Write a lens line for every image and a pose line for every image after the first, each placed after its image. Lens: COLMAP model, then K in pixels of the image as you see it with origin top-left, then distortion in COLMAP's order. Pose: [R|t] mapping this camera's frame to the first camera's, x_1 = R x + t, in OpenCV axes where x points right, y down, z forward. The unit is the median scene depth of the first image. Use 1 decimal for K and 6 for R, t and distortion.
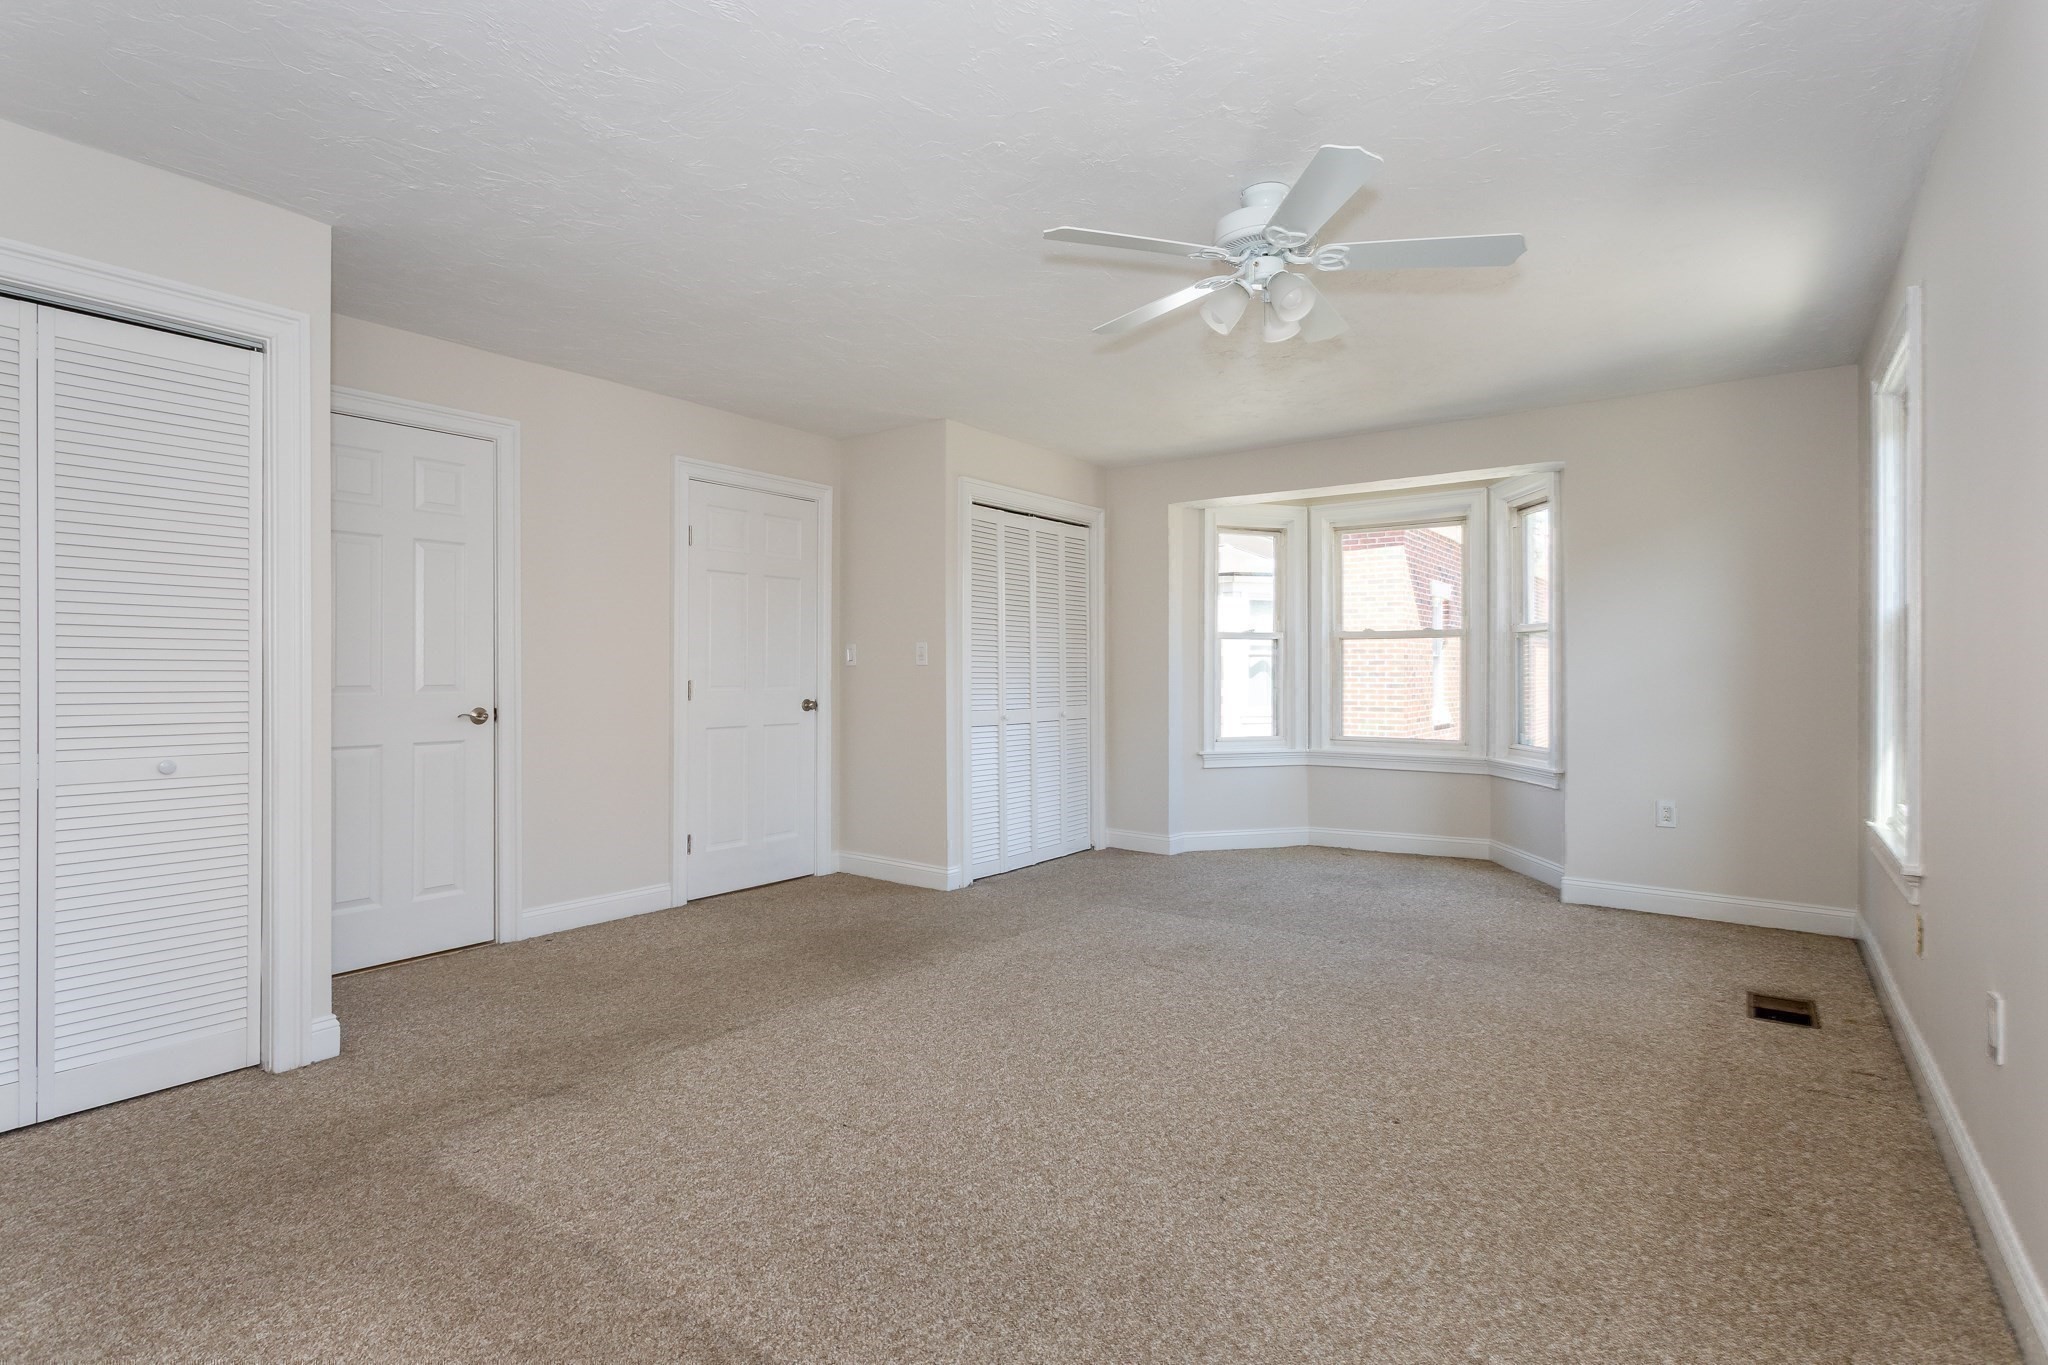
lens RADIAL K [[1012.8, 0, 1019.4], [0, 1012.8, 679.5], [0, 0, 1]] dist [0.002107, 0.001889]
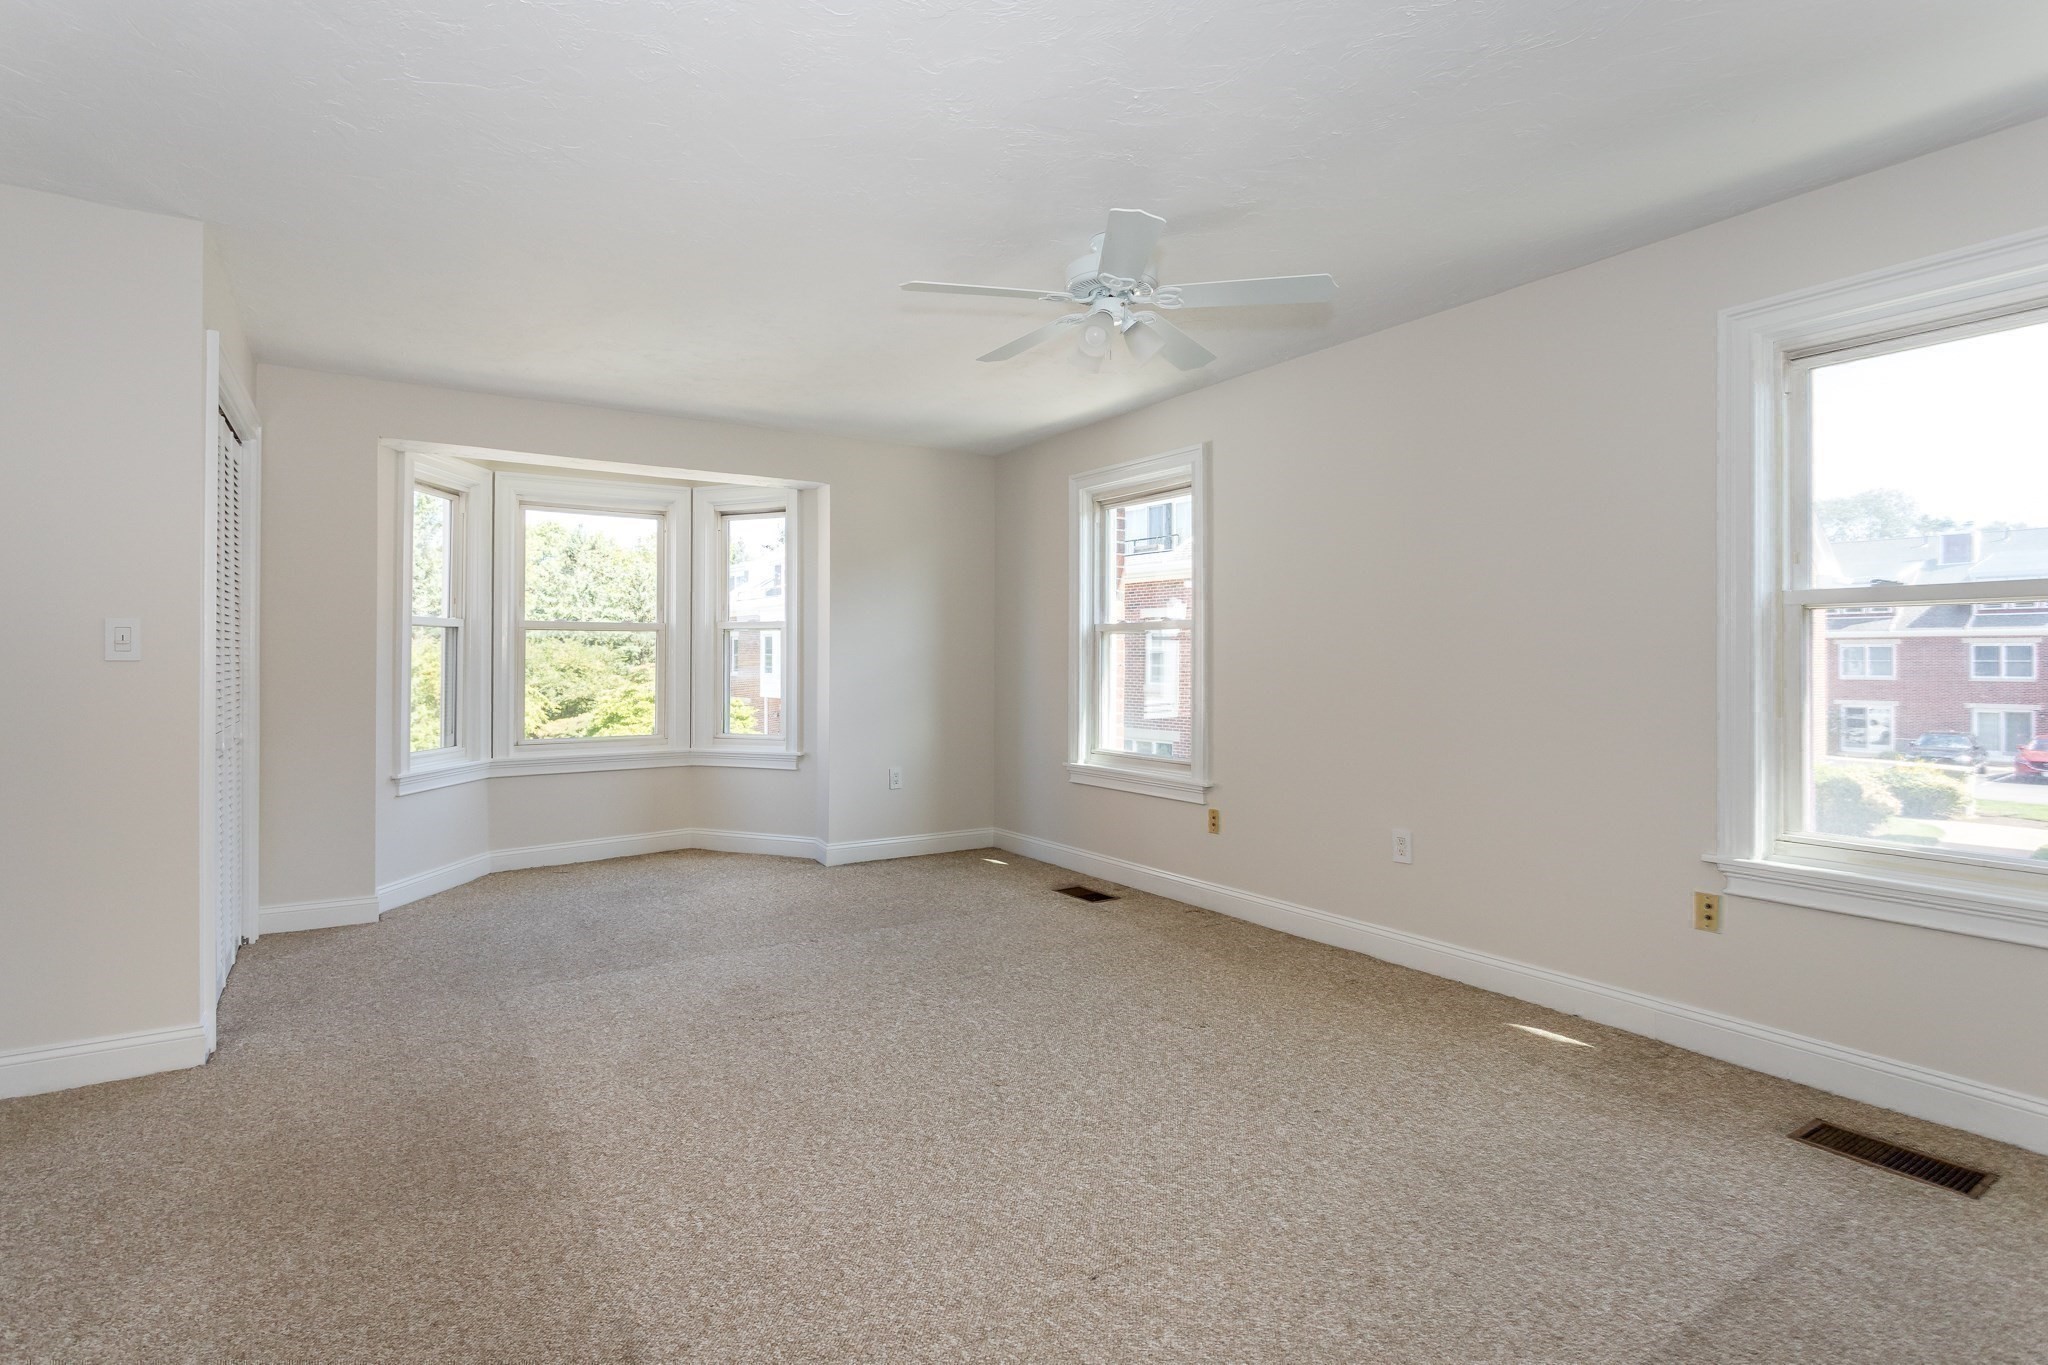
lens RADIAL K [[1012.8, 0, 990.5], [0, 1012.8, 661.5], [0, 0, 1]] dist [0.002107, 0.001889]
pose [[0.347295, -0.001841, 0.937754, -0.455349], [0.006886, 0.999976, -0.000587, -0.011011], [-0.937731, 0.006661, 0.347300, 0.402777]]
